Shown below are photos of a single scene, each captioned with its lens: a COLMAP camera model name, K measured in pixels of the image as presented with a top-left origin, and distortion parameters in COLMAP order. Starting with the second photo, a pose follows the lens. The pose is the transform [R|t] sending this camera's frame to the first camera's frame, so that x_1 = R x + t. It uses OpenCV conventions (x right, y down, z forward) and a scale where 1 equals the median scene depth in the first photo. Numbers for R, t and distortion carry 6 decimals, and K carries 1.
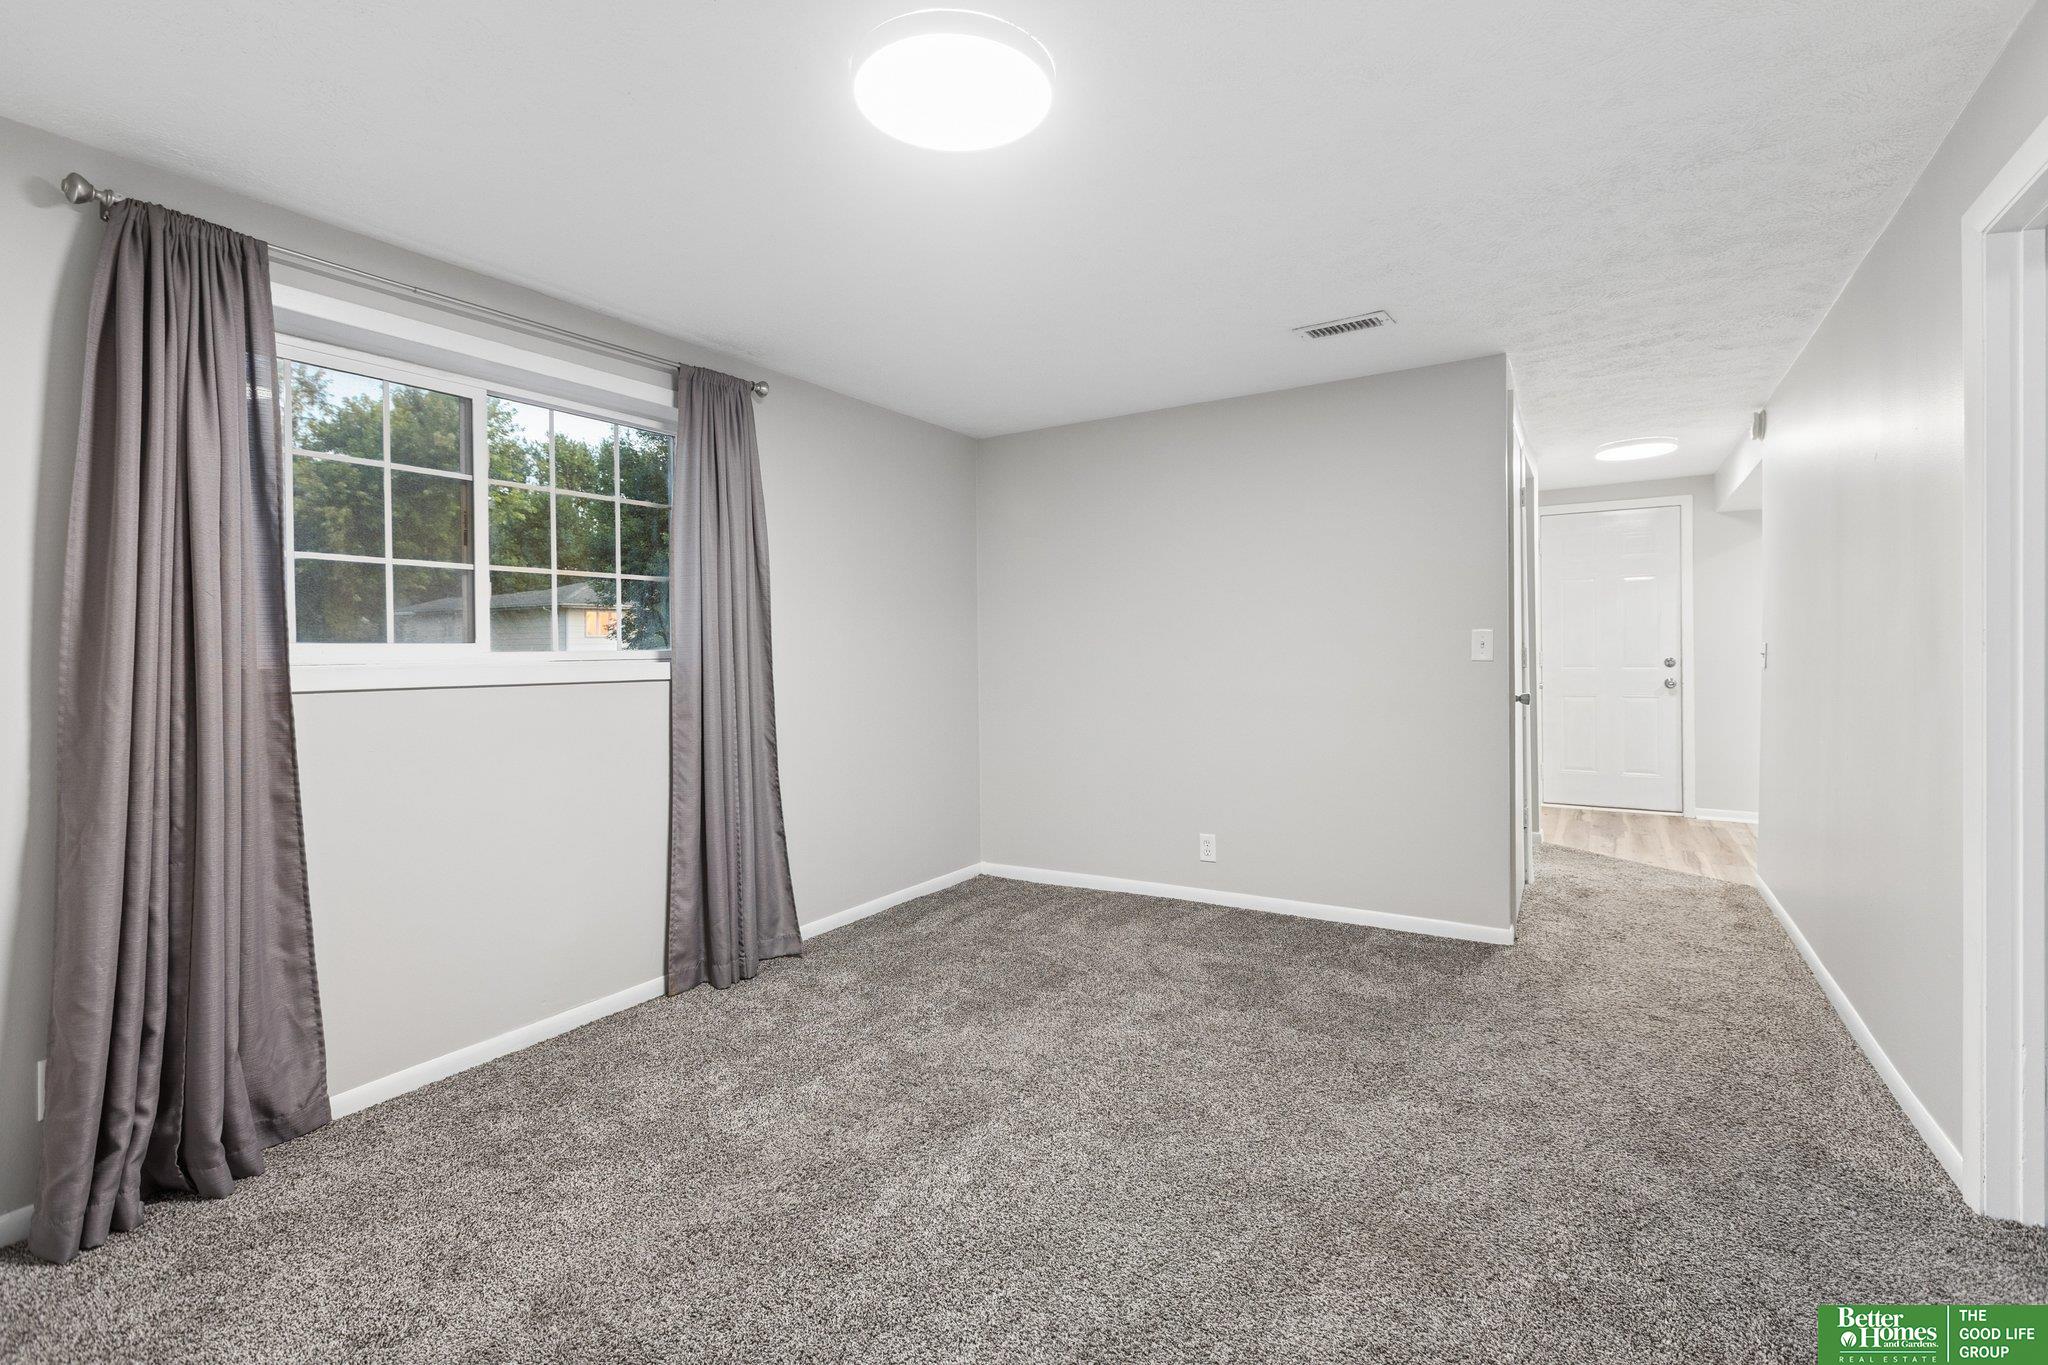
lens RADIAL K [[912.2, 0, 1033.0], [0, 912.2, 628.0], [0, 0, 1]] dist [-0.001872, -0.000086]
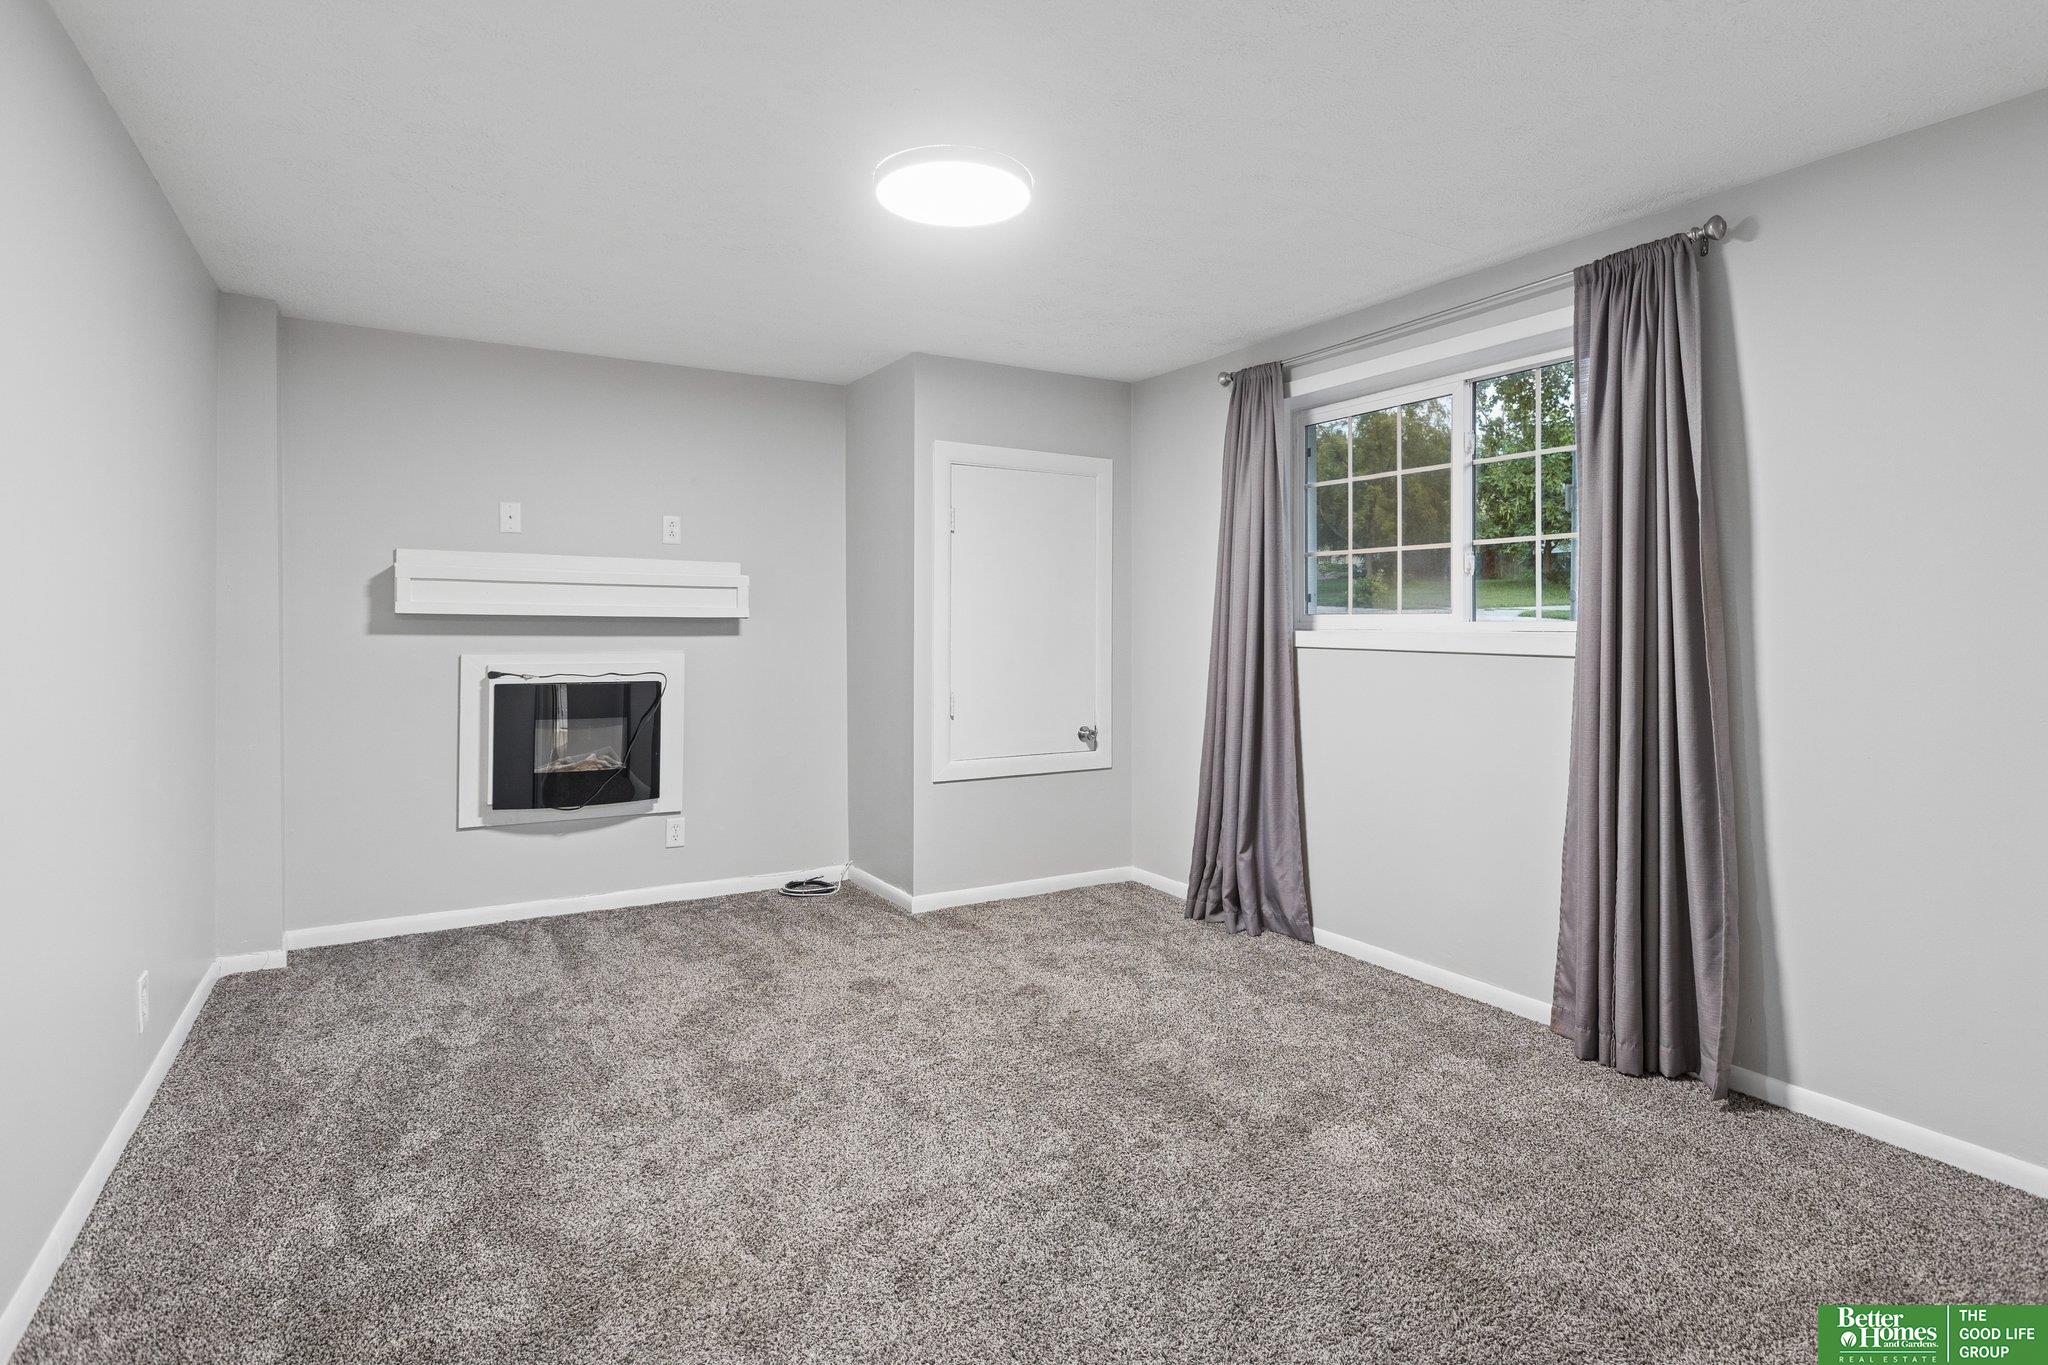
lens RADIAL K [[1009.7, 0, 1025.3], [0, 1009.7, 625.6], [0, 0, 1]] dist [-0.003489, -0.000130]
pose [[-0.448162, -0.002716, -0.893948, 0.735742], [0.002430, 0.999988, -0.004256, 0.036216], [0.893949, -0.004079, -0.448150, 1.107262]]
